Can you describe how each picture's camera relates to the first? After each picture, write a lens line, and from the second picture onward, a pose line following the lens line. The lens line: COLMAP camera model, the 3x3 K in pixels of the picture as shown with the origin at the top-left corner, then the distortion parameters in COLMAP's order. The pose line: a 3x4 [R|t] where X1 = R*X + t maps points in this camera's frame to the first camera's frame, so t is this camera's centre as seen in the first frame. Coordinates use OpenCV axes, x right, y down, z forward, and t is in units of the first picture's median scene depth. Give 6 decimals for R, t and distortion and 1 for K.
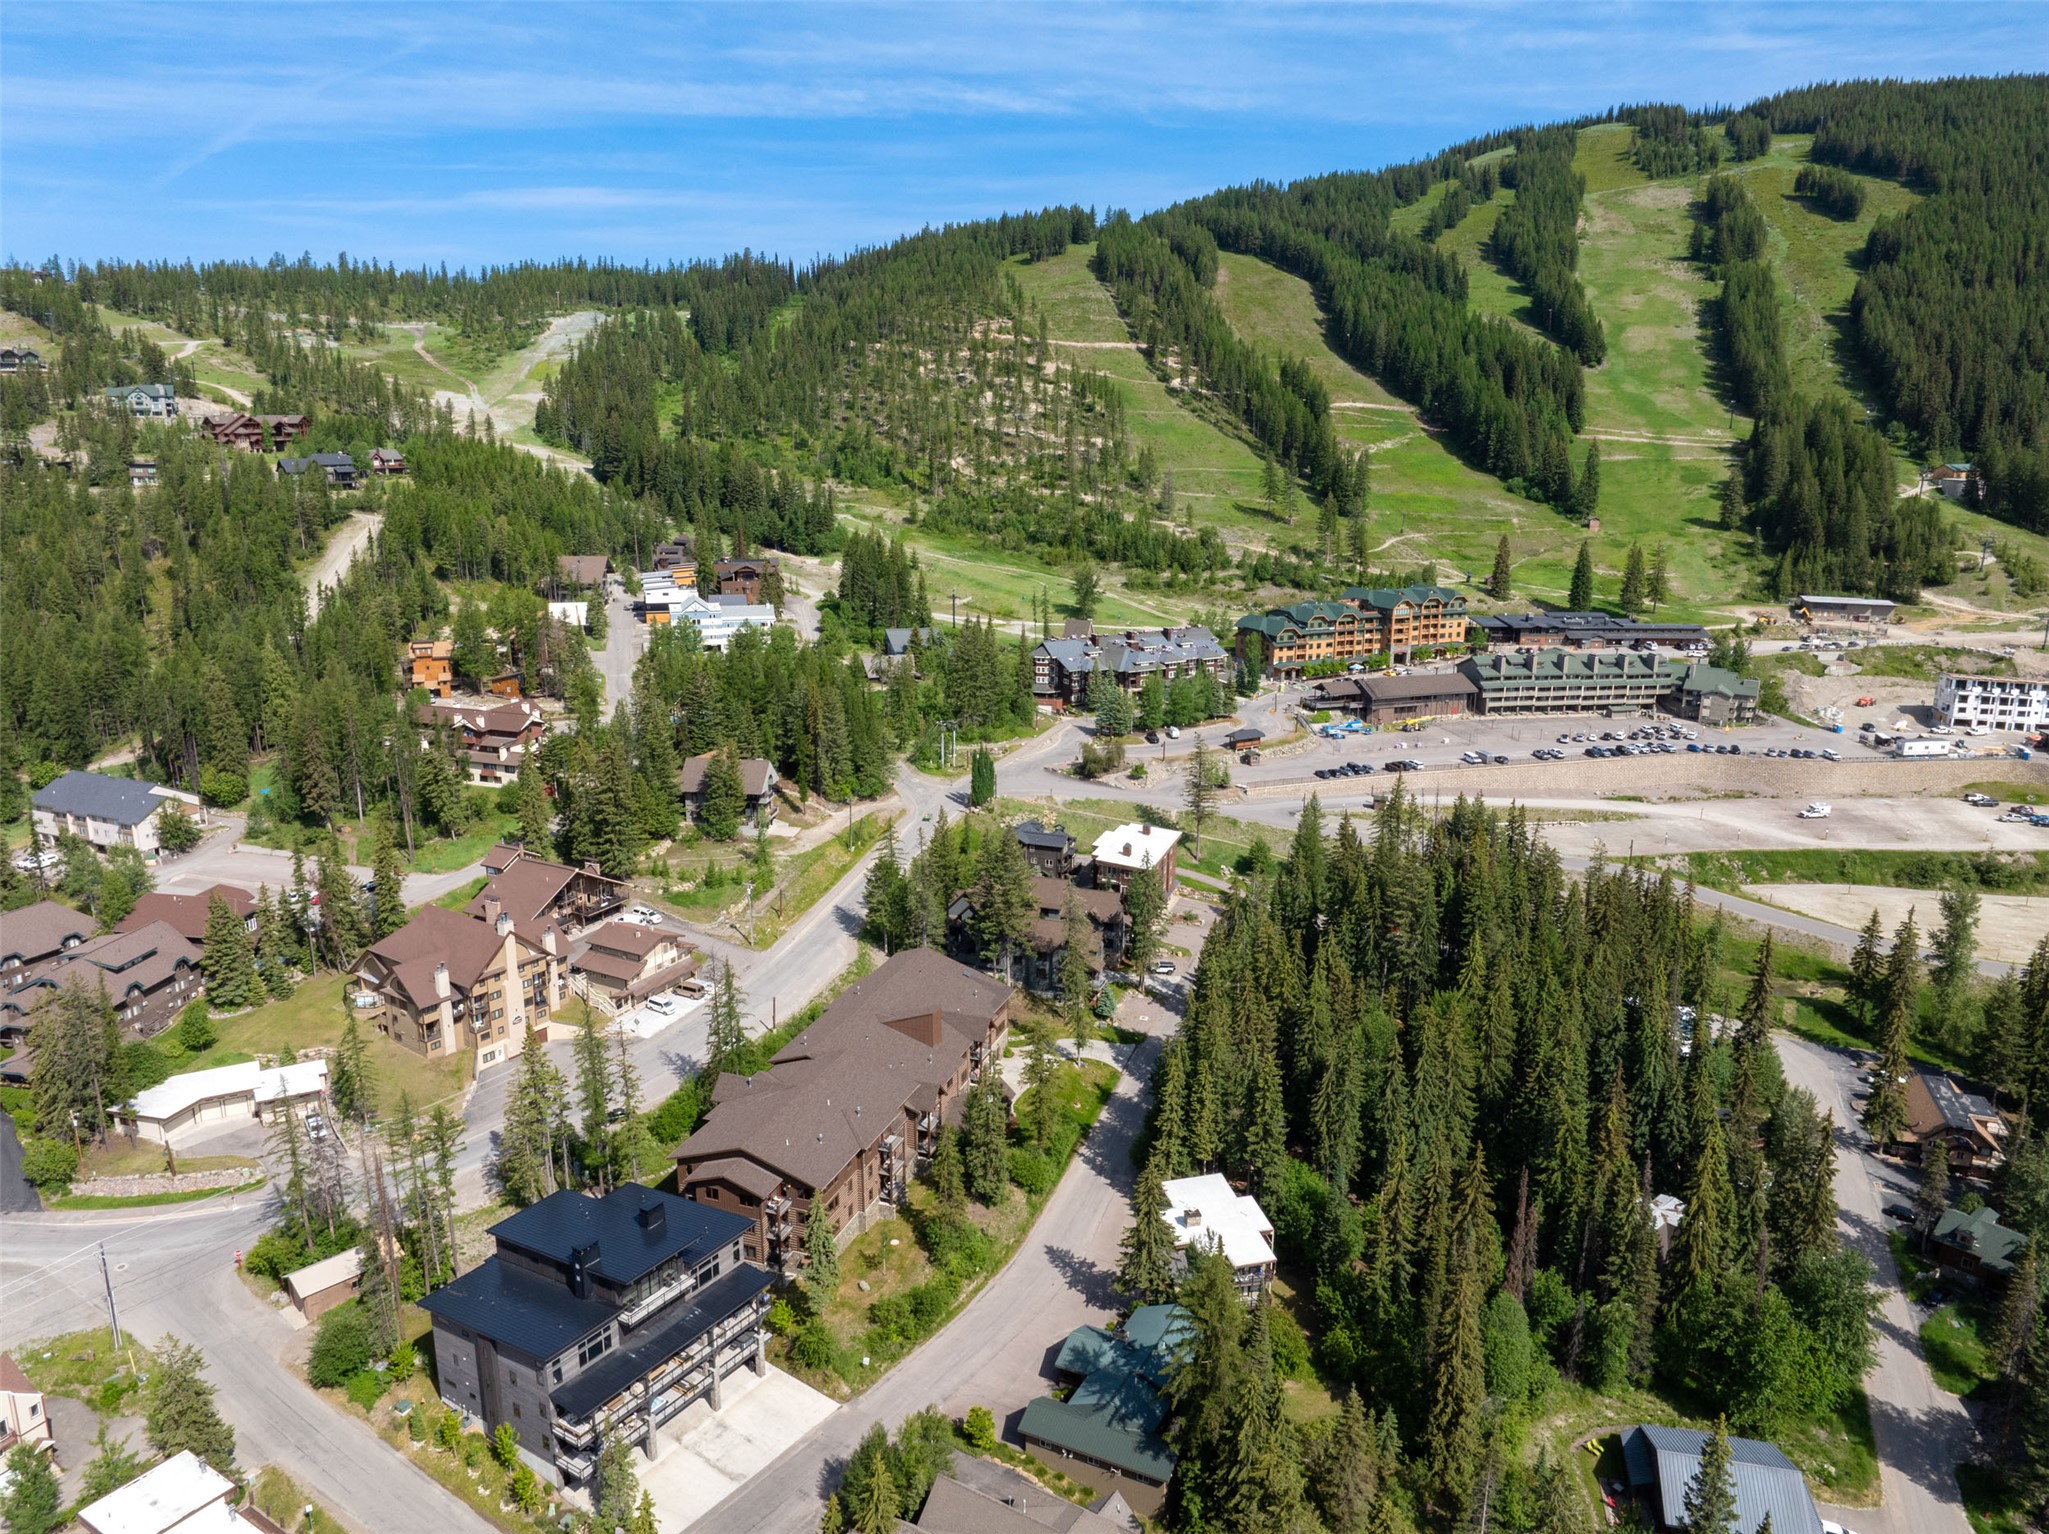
lens RADIAL K [[1442.7, 0, 1022.8], [0, 1442.7, 775.4], [0, 0, 1]] dist [-0.054946, 0.024246]
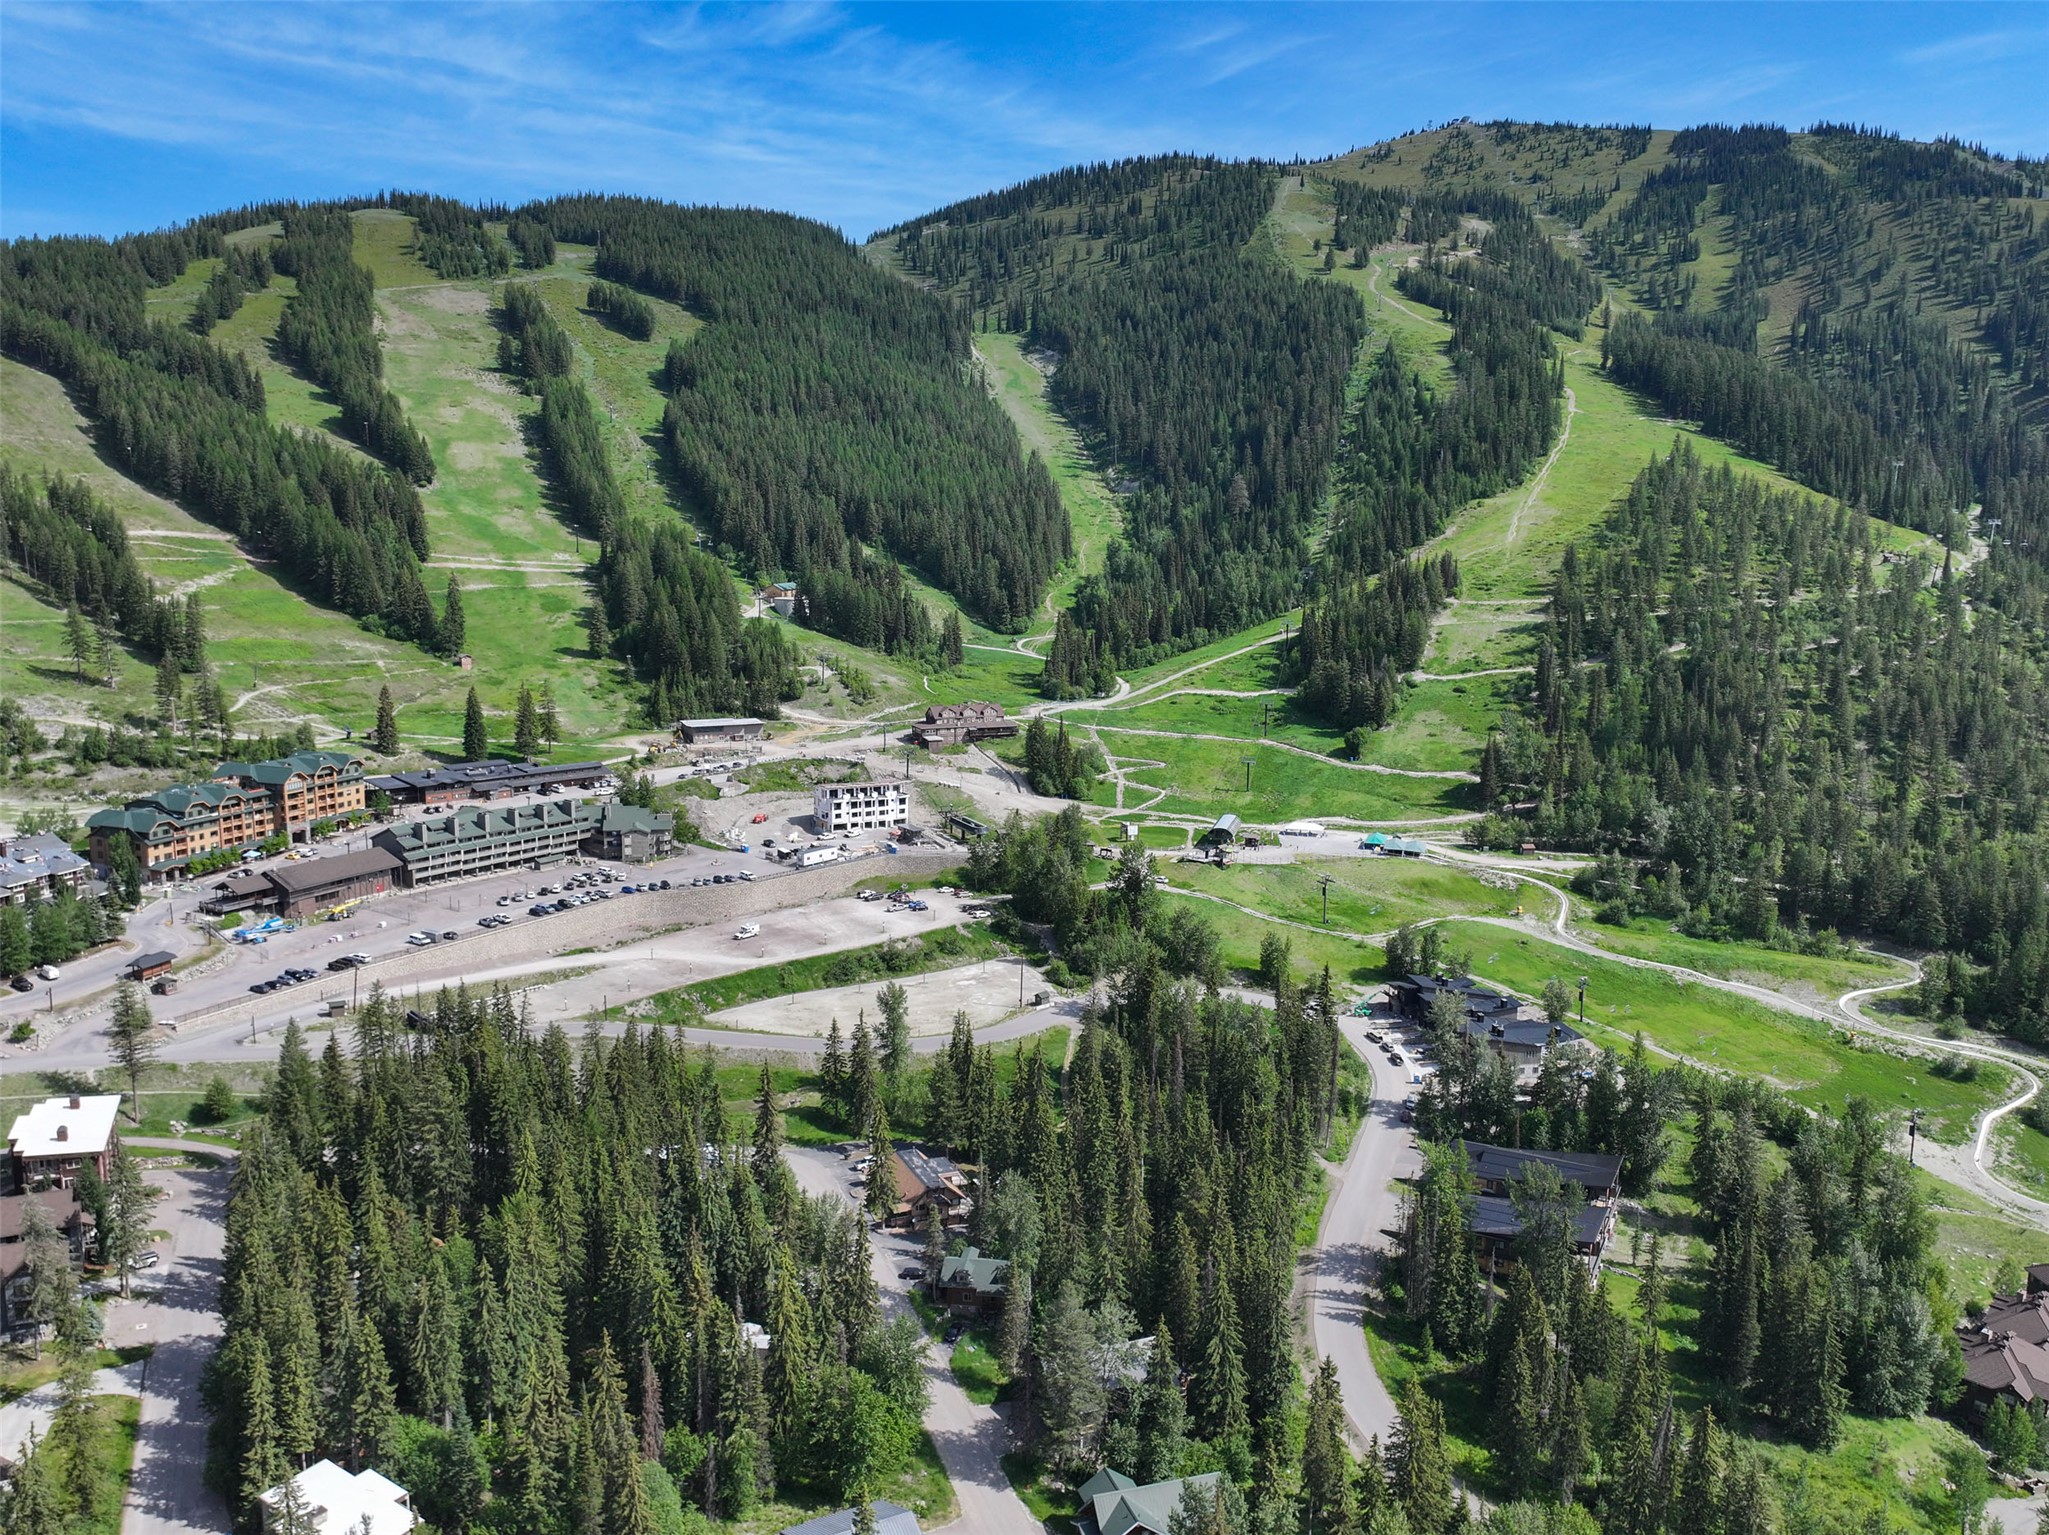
lens RADIAL K [[1620.1, 0, 1026.8], [0, 1620.1, 778.9], [0, 0, 1]] dist [0.004028, 0.007015]
pose [[0.735307, -0.111258, 0.668540, -0.099430], [0.162263, 0.986644, -0.014272, -0.037745], [-0.658023, 0.118973, 0.743540, -0.073350]]
